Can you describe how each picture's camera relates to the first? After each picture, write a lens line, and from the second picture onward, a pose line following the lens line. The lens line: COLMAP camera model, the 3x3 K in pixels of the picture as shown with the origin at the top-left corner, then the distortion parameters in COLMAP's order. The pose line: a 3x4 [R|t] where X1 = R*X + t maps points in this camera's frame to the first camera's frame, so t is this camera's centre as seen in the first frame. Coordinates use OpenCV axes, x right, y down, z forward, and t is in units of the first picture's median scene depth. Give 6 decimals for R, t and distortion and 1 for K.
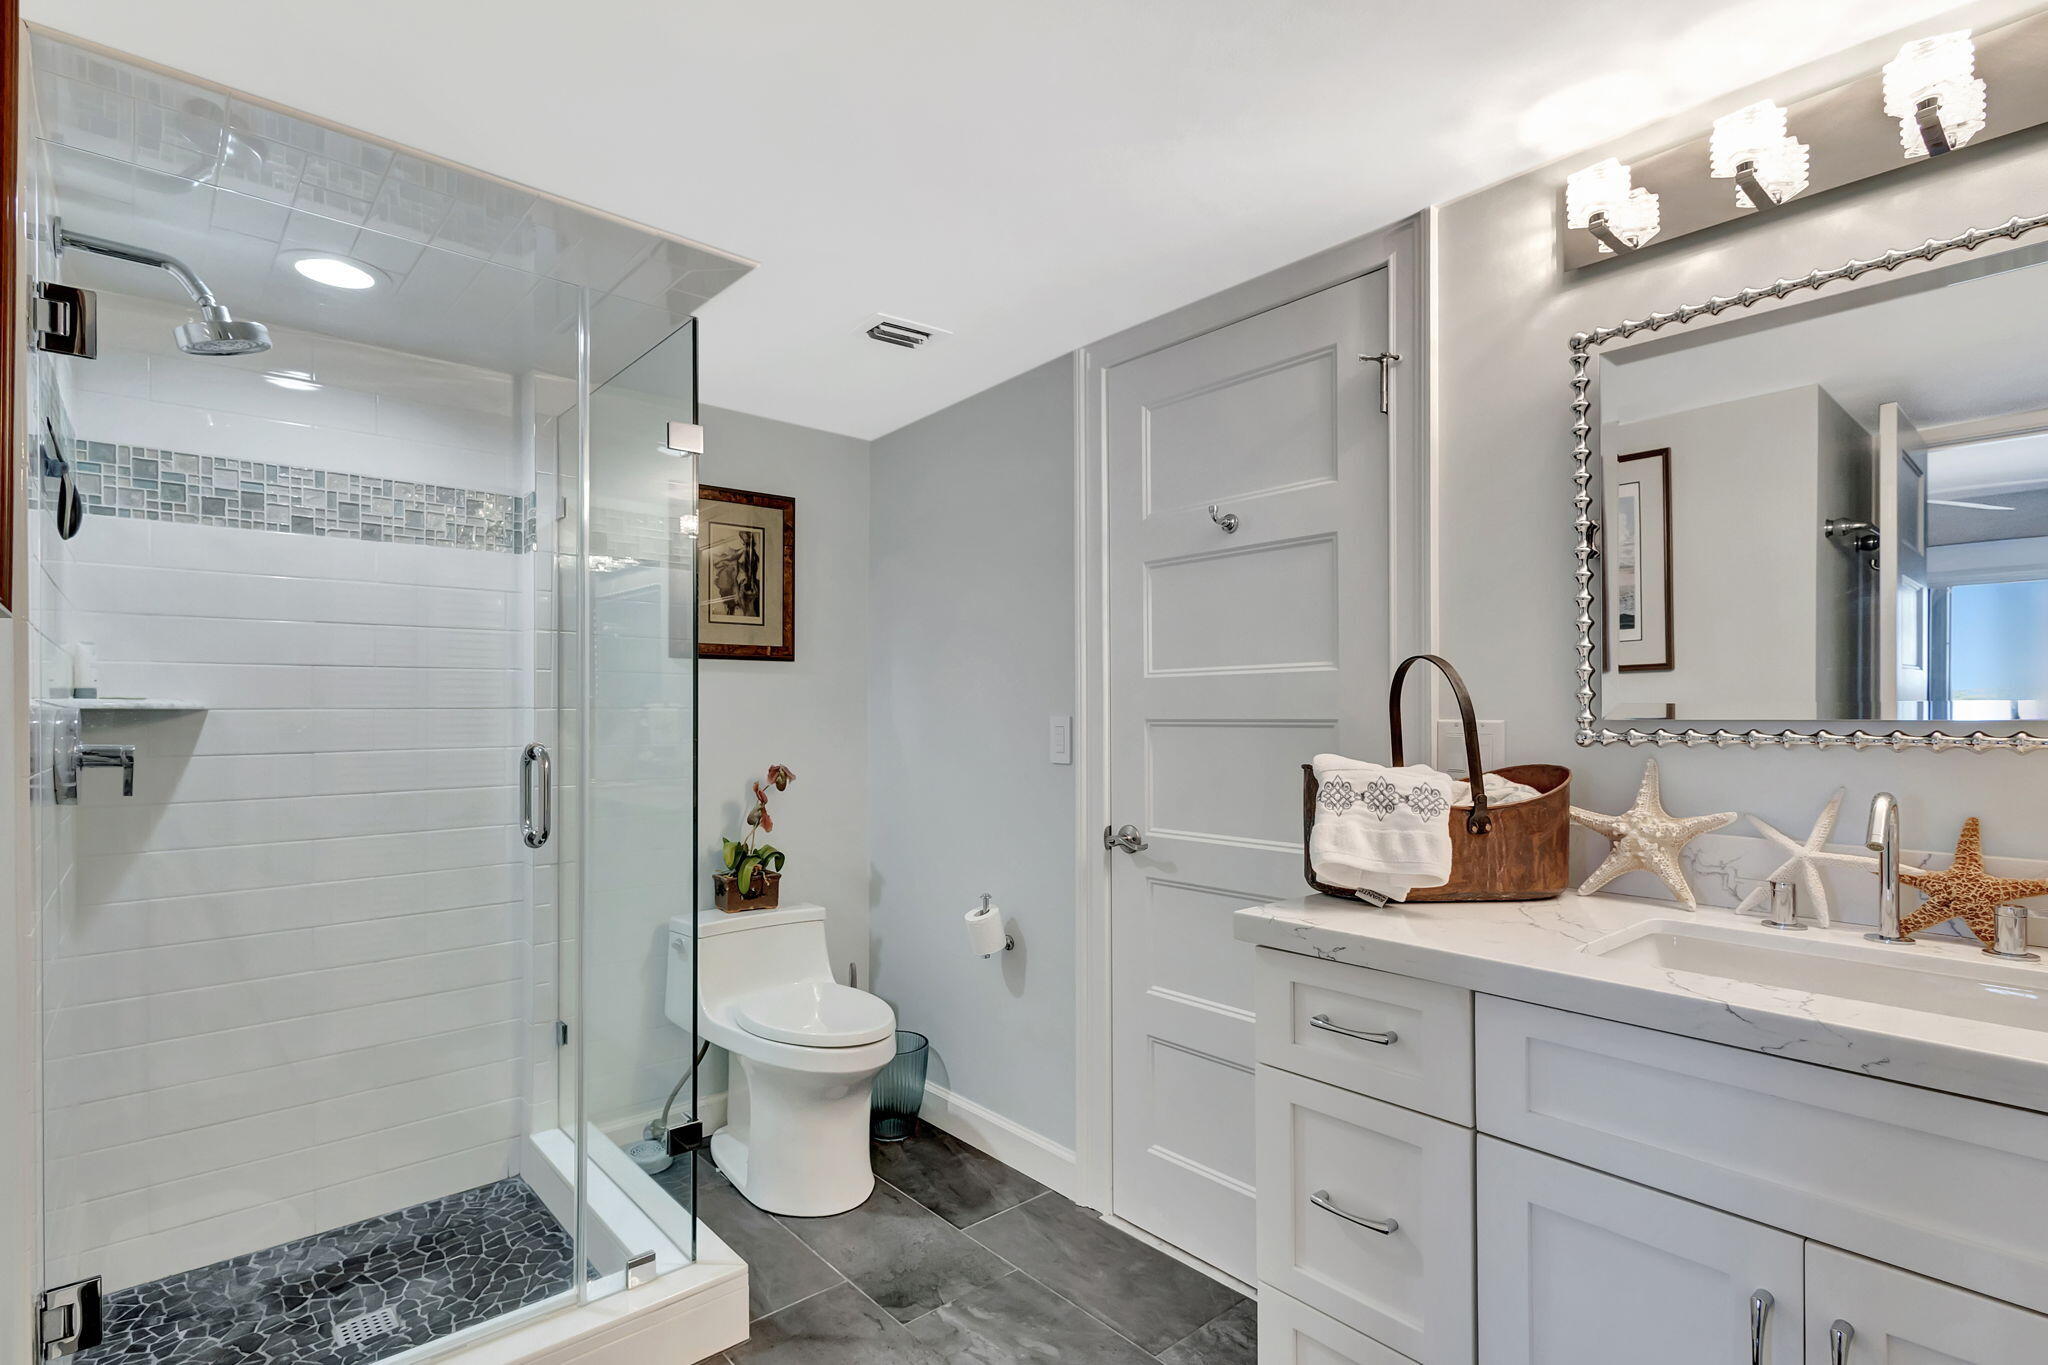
lens RADIAL K [[979.1, 0, 1025.7], [0, 979.1, 701.4], [0, 0, 1]] dist [0.015387, -0.002551]
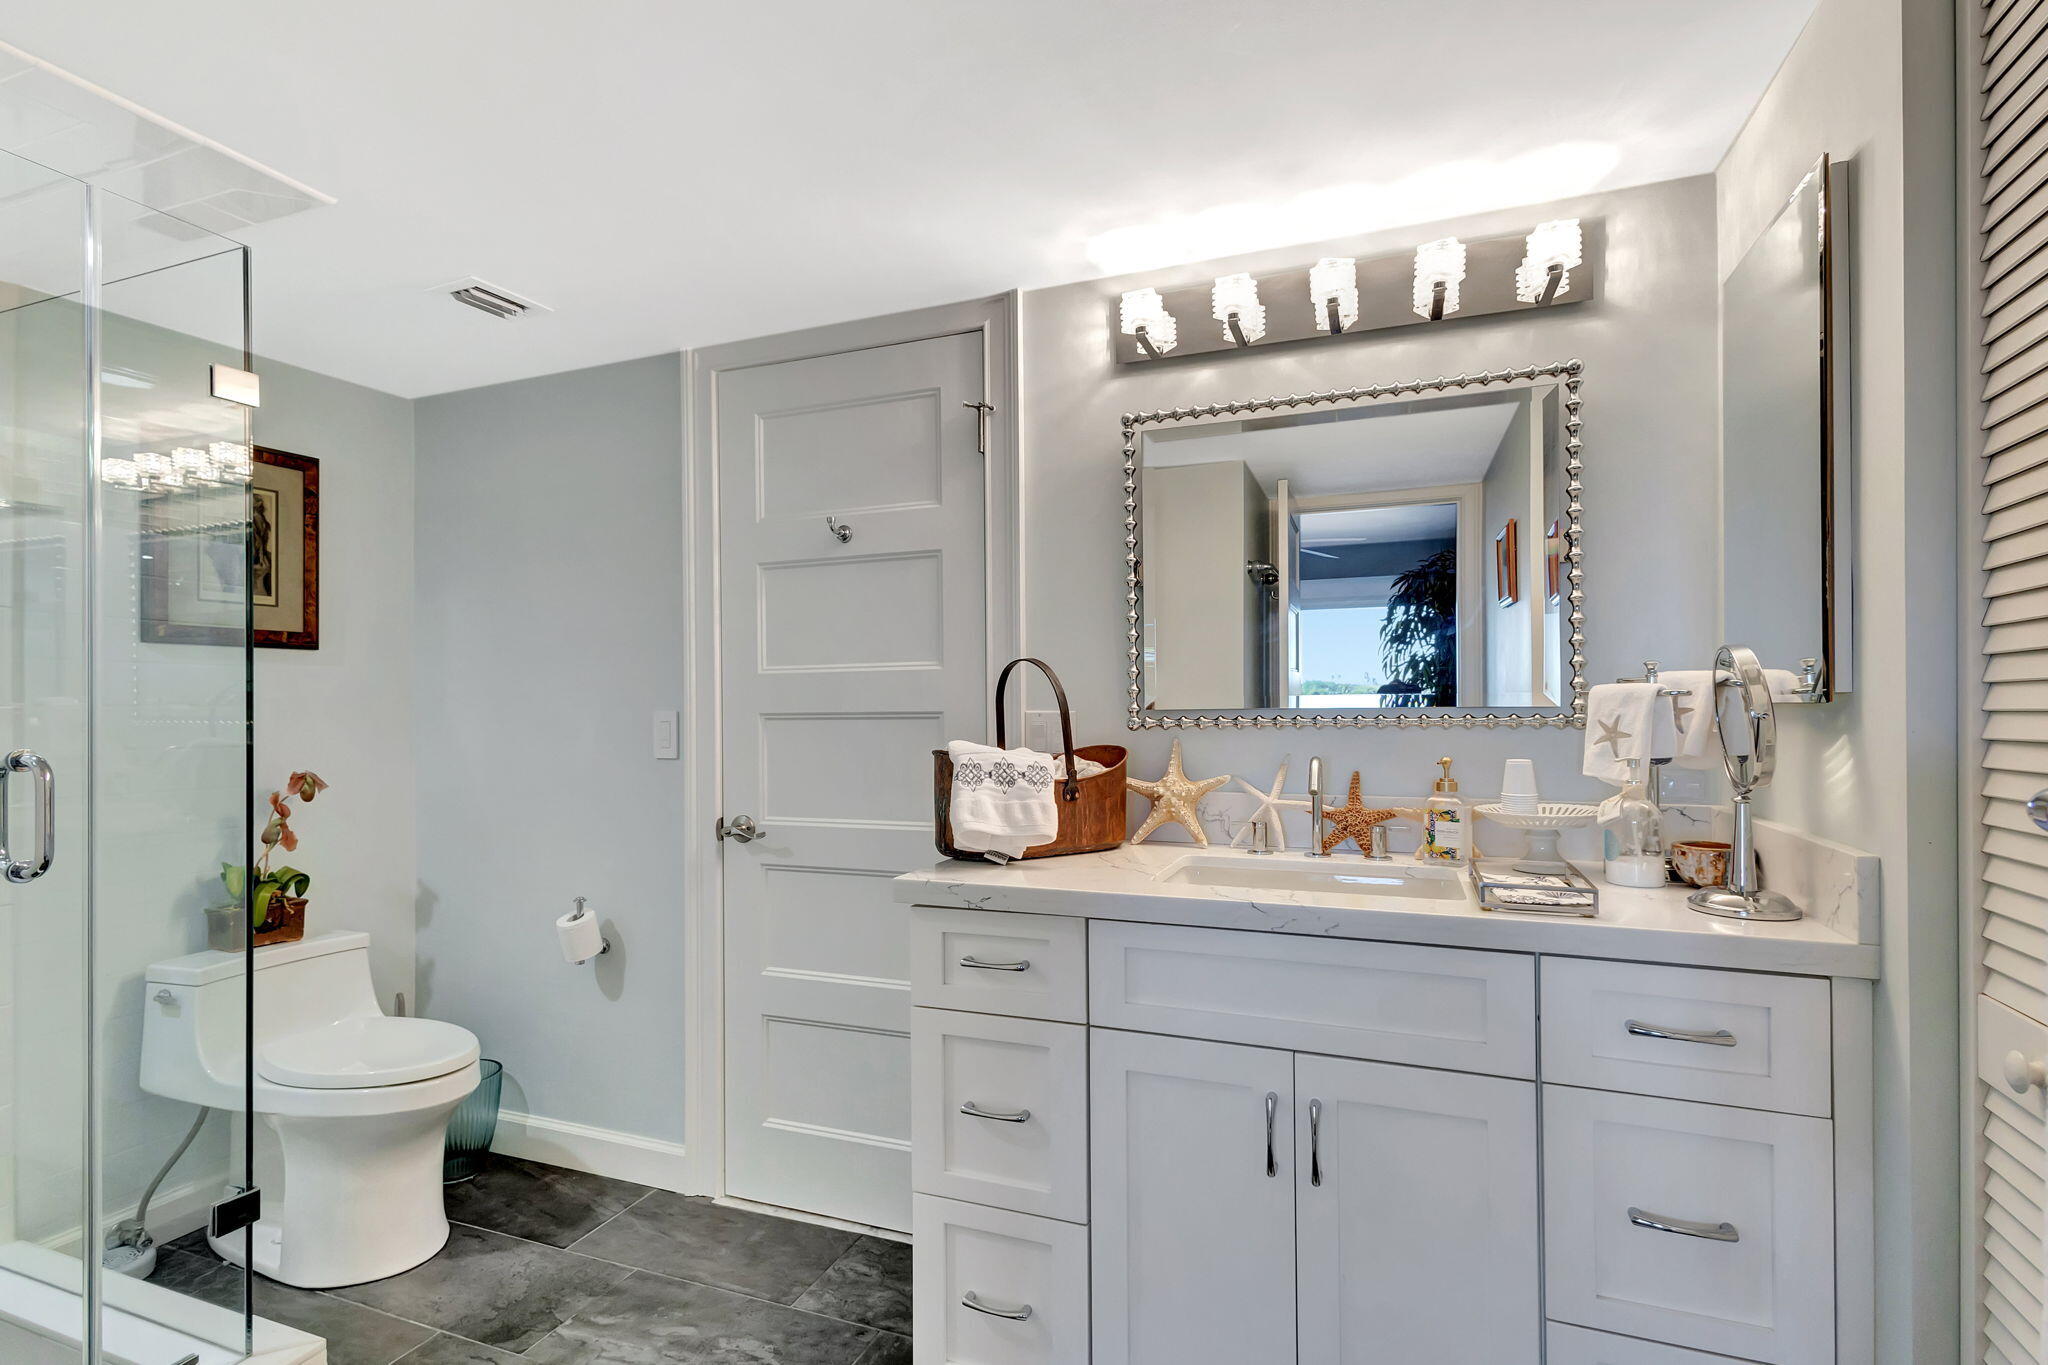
lens RADIAL K [[979.1, 0, 1020.7], [0, 979.1, 688.3], [0, 0, 1]] dist [0.015387, -0.002551]
pose [[0.886759, 0.001707, 0.462228, -0.137387], [0.001299, 0.999980, -0.006184, -0.001678], [-0.462230, 0.006084, 0.886739, -0.069534]]
